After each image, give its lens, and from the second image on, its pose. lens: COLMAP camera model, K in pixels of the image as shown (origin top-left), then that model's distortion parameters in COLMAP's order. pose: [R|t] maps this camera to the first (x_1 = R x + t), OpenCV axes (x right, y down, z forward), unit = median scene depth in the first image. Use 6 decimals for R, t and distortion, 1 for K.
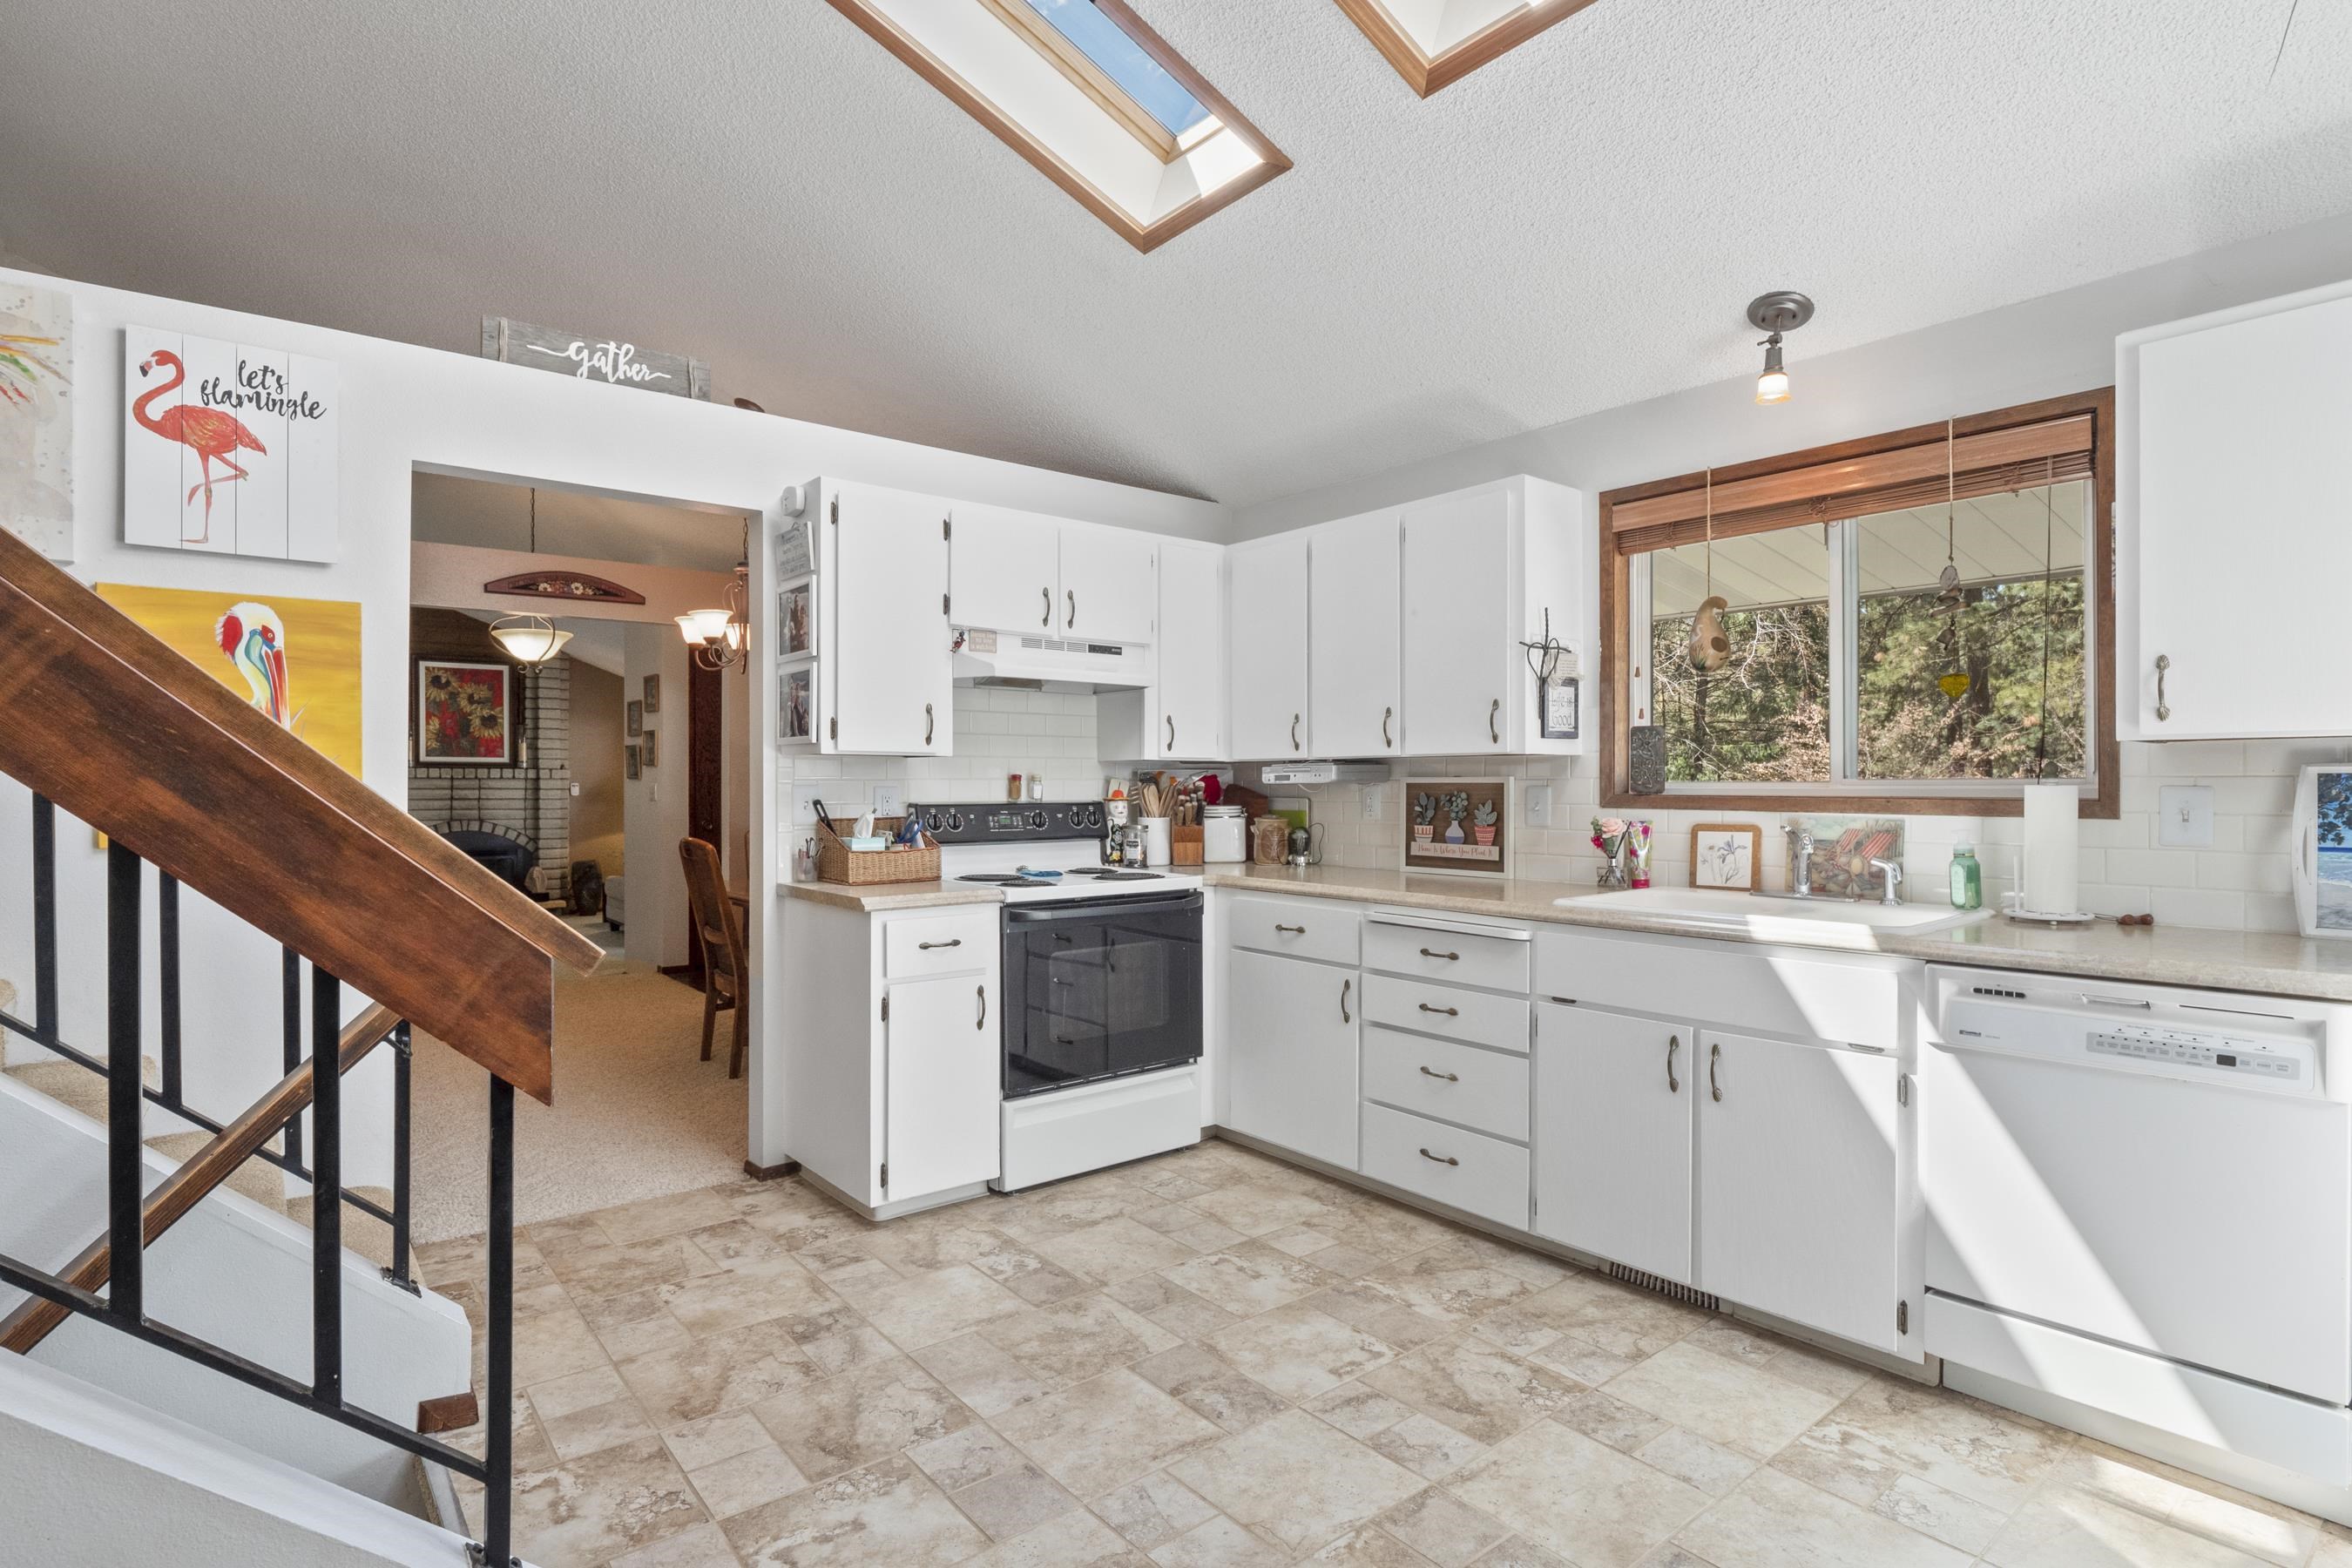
lens RADIAL K [[1172.5, 0, 1158.9], [0, 1172.5, 790.3], [0, 0, 1]] dist [-0.009613, 0.002704]
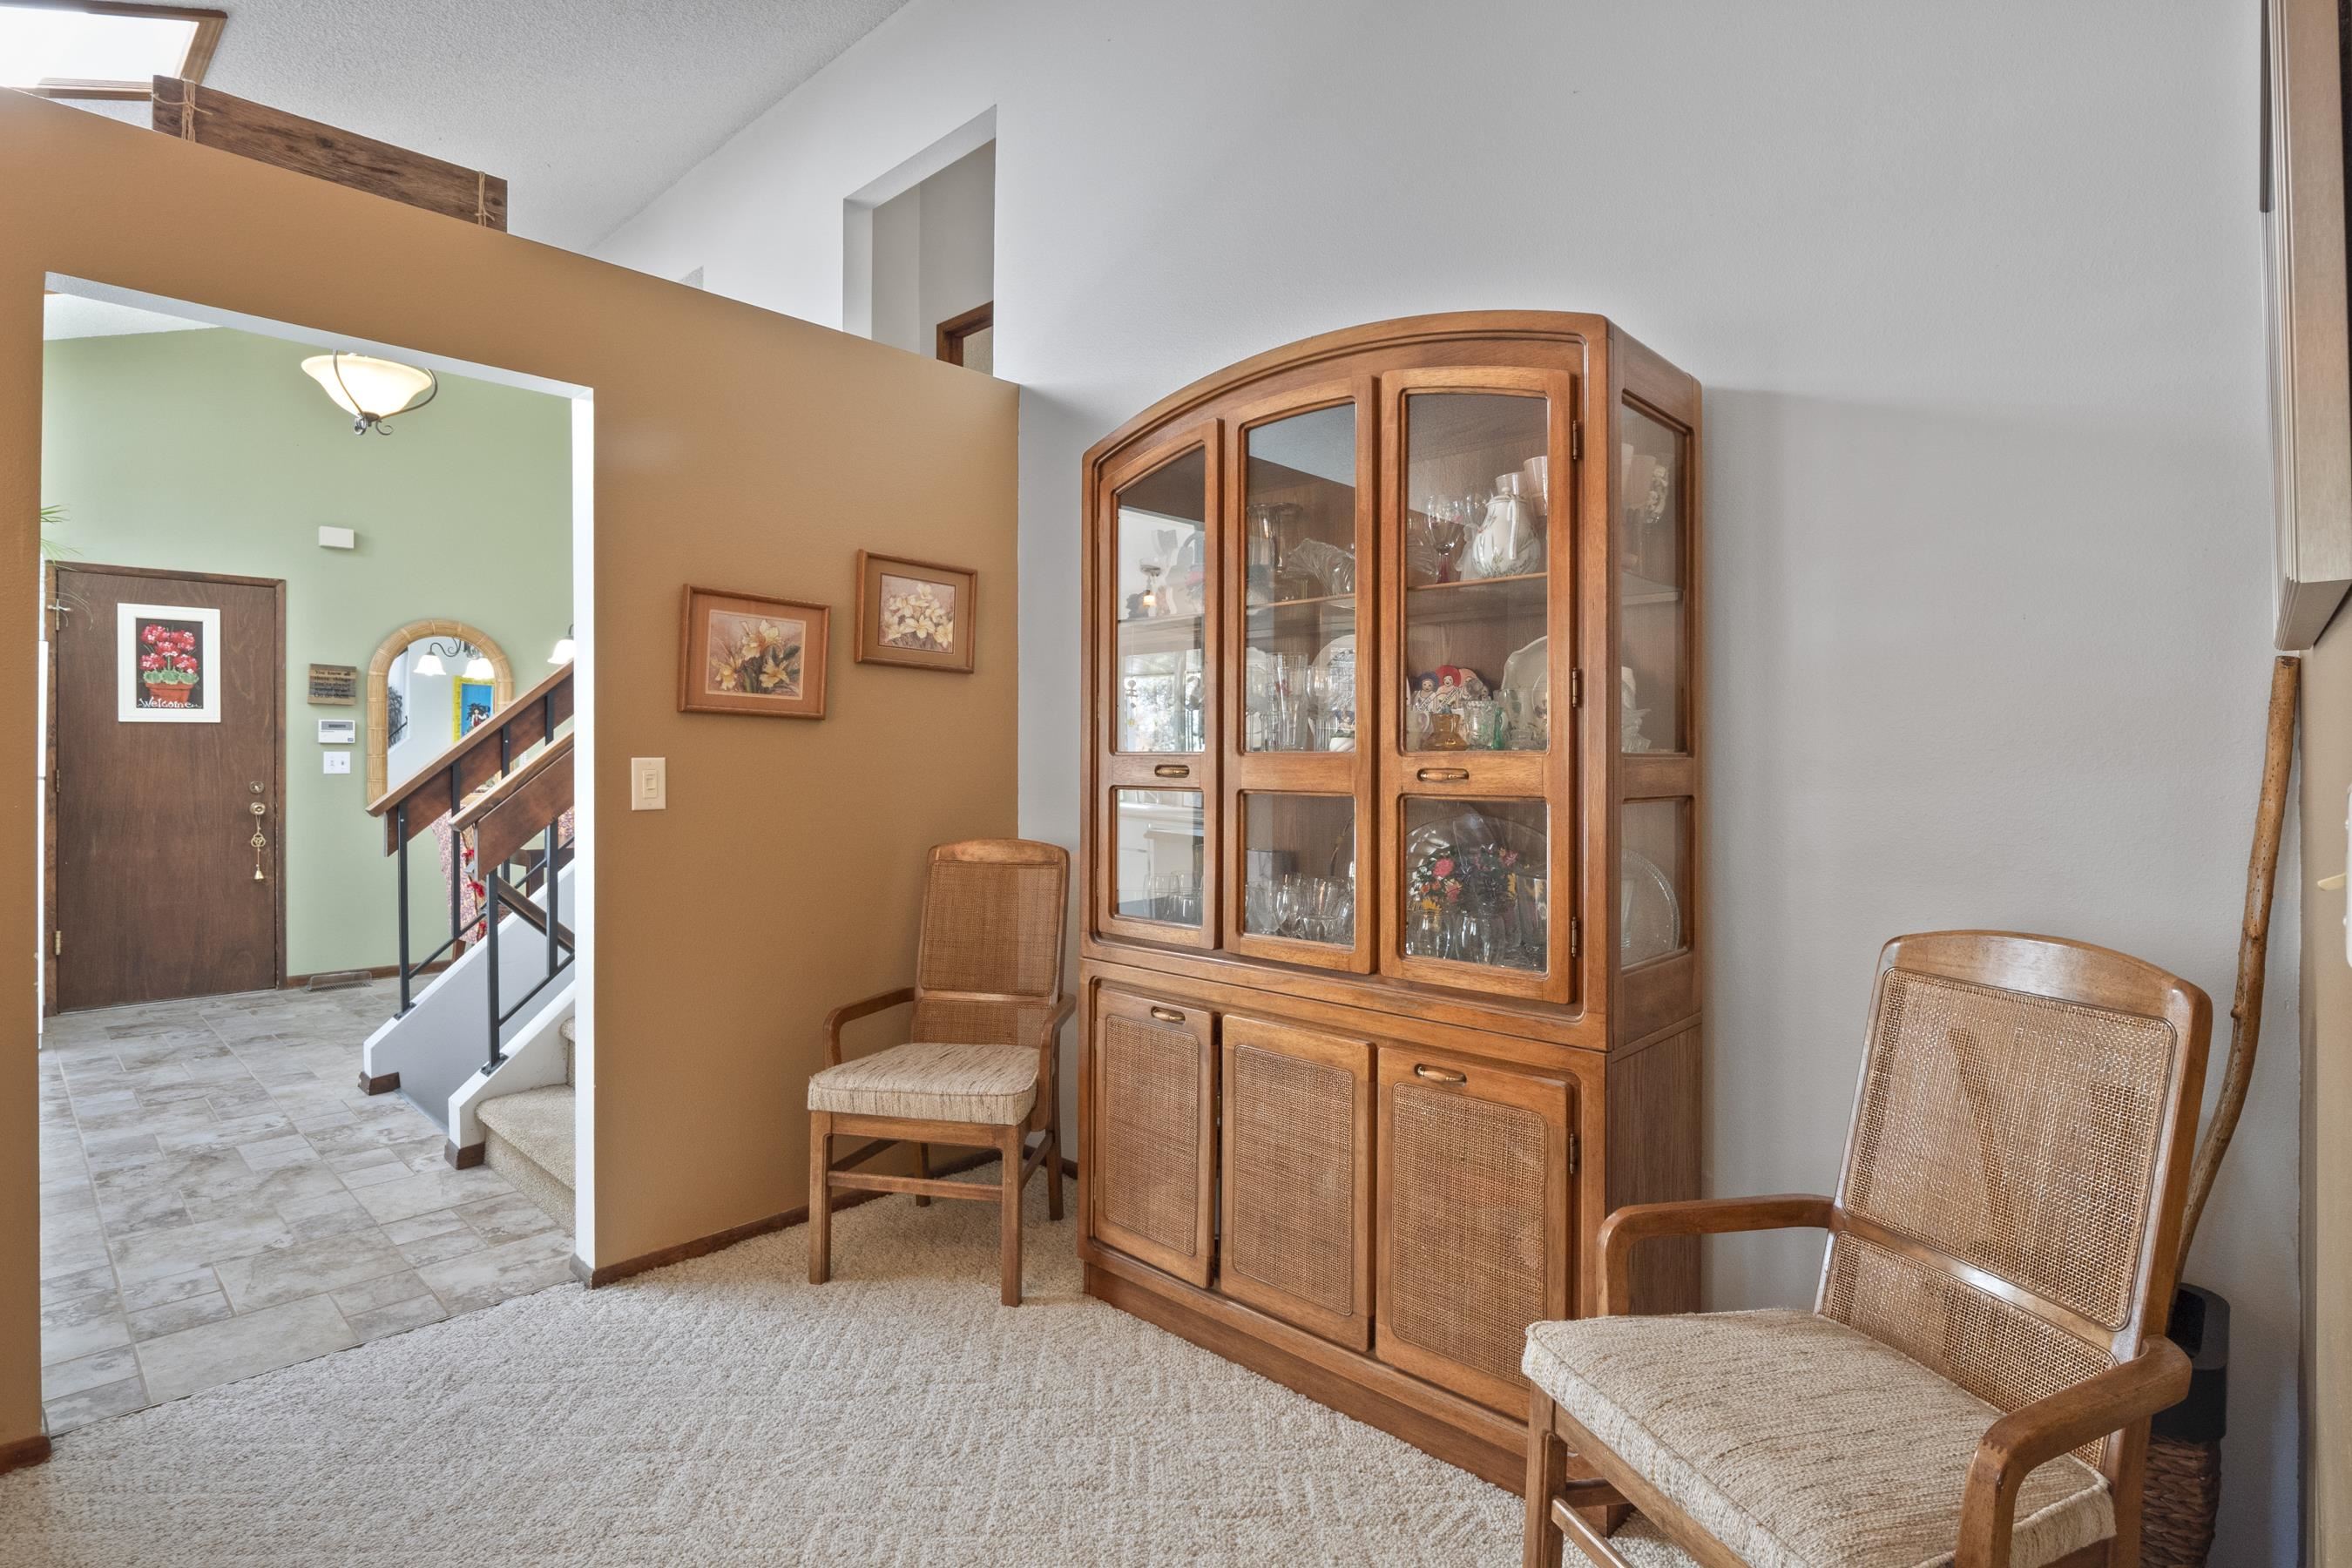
lens RADIAL K [[1172.5, 0, 1139.4], [0, 1172.5, 743.9], [0, 0, 1]] dist [-0.009613, 0.002704]
pose [[-0.993290, -0.001468, -0.115641, -1.192352], [-0.001140, 0.999995, -0.002903, -0.010229], [0.115644, -0.002752, -0.993287, 2.393290]]
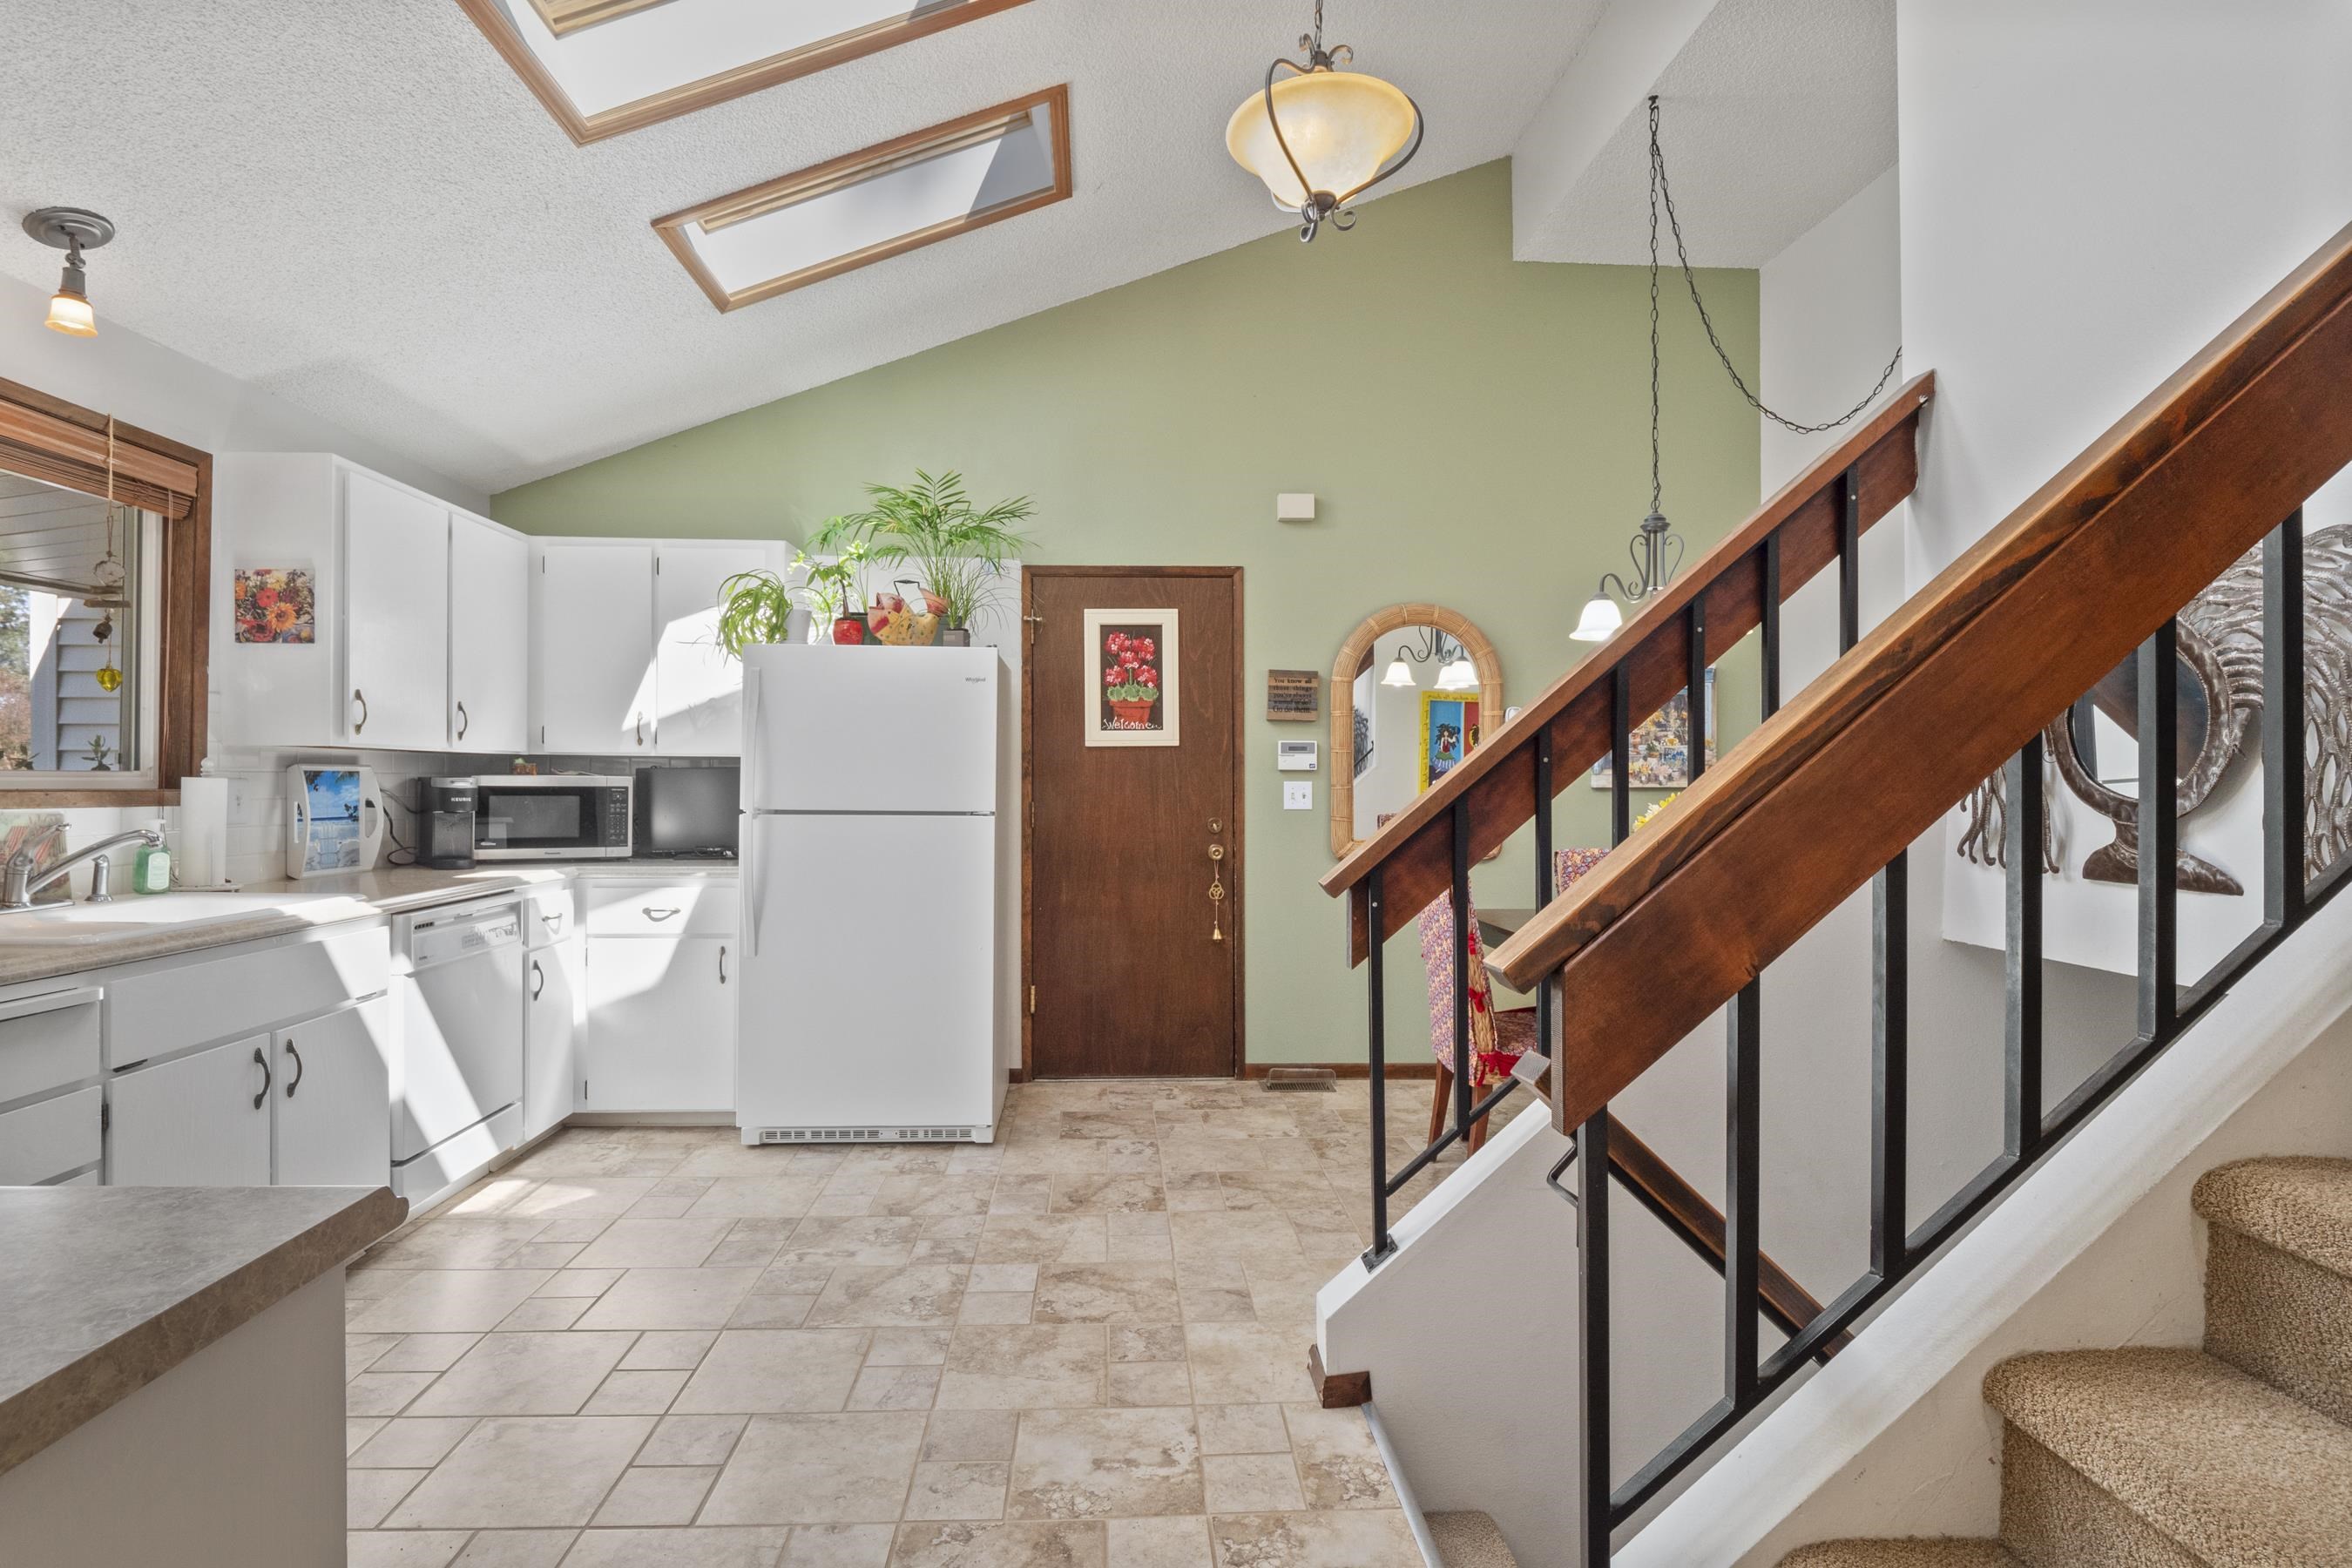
lens RADIAL K [[1172.5, 0, 1163.4], [0, 1172.5, 775.0], [0, 0, 1]] dist [-0.009613, 0.002704]
pose [[-0.815306, 0.002744, 0.579024, -0.693747], [0.000708, 0.999993, -0.003742, -0.002123], [-0.579030, -0.002641, -0.815302, 1.371561]]
